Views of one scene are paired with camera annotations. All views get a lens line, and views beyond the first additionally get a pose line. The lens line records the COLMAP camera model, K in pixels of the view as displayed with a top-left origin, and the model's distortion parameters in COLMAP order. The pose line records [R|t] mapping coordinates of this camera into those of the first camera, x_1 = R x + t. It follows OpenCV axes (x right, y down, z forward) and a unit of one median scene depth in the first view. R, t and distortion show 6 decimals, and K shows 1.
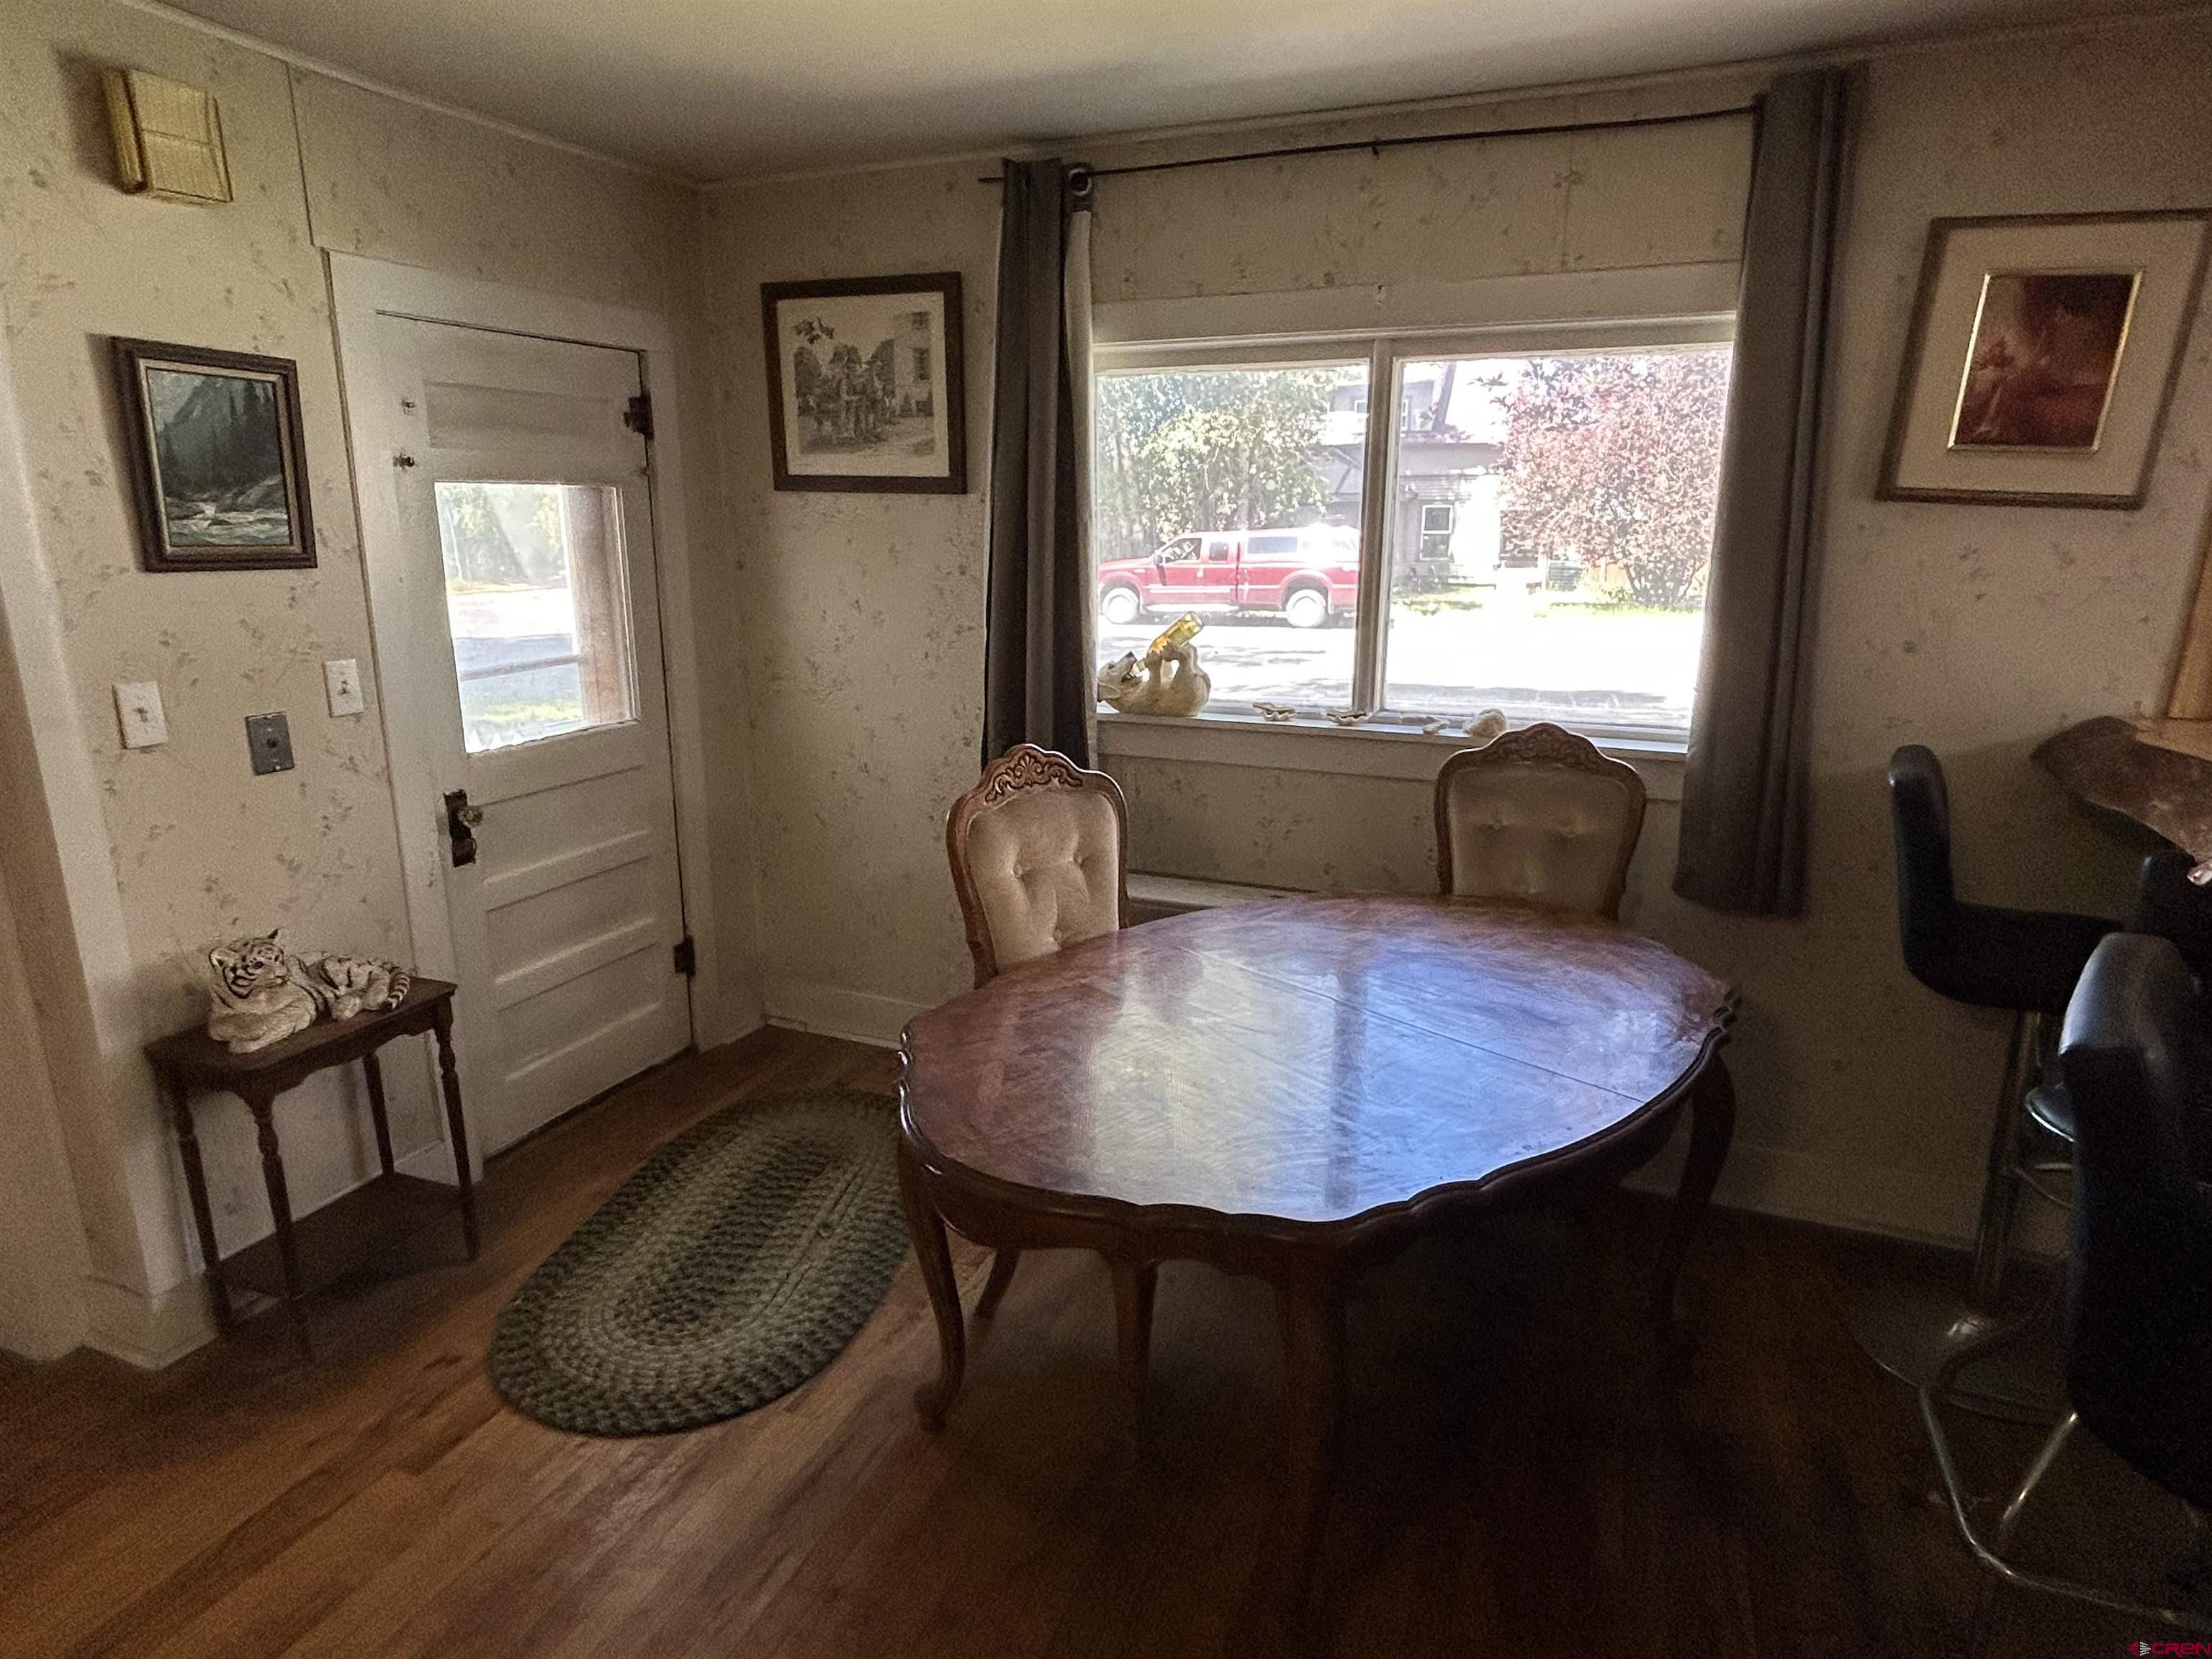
lens RADIAL K [[1256.2, 0, 1095.9], [0, 1256.2, 835.5], [0, 0, 1]] dist [-0.007031, 0.001088]
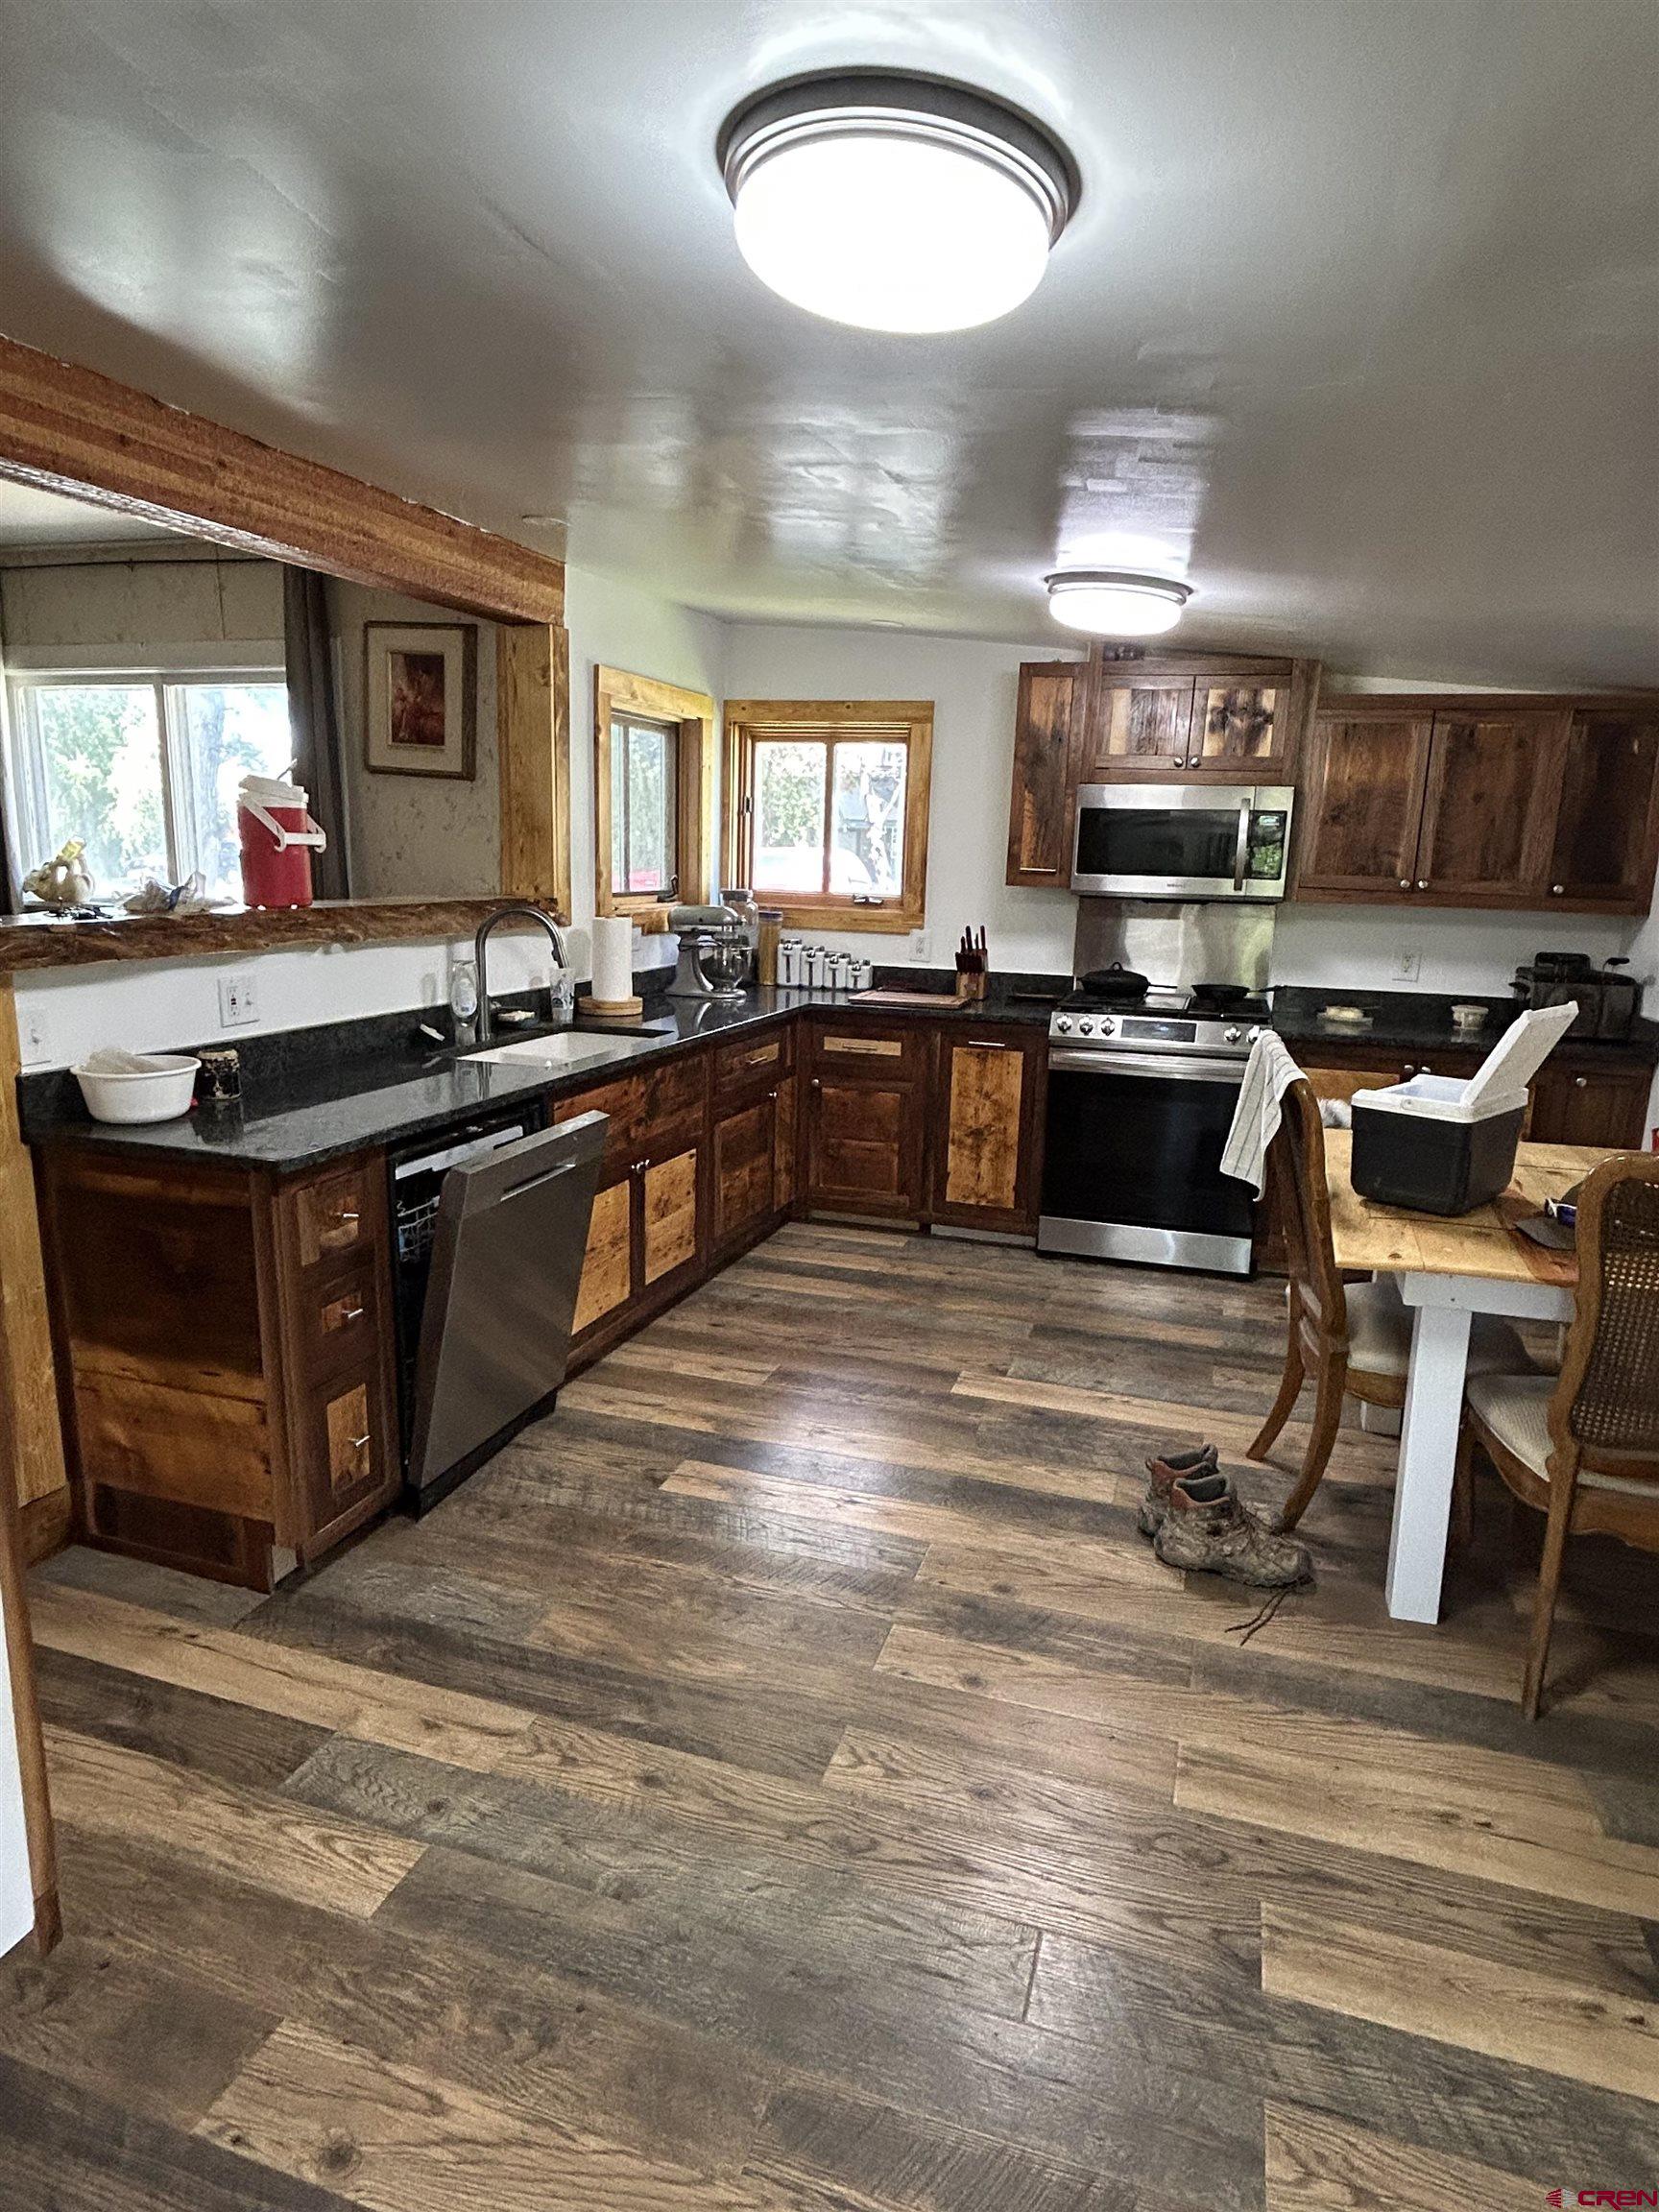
lens RADIAL K [[1249.0, 0, 829.0], [0, 1249.0, 1099.1], [0, 0, 1]] dist [-0.000813, 0.002185]
pose [[0.997096, 0.017082, 0.074215, 0.957934], [-0.013564, 0.998772, -0.047655, 0.227897], [-0.074938, 0.046510, 0.996103, -0.671324]]
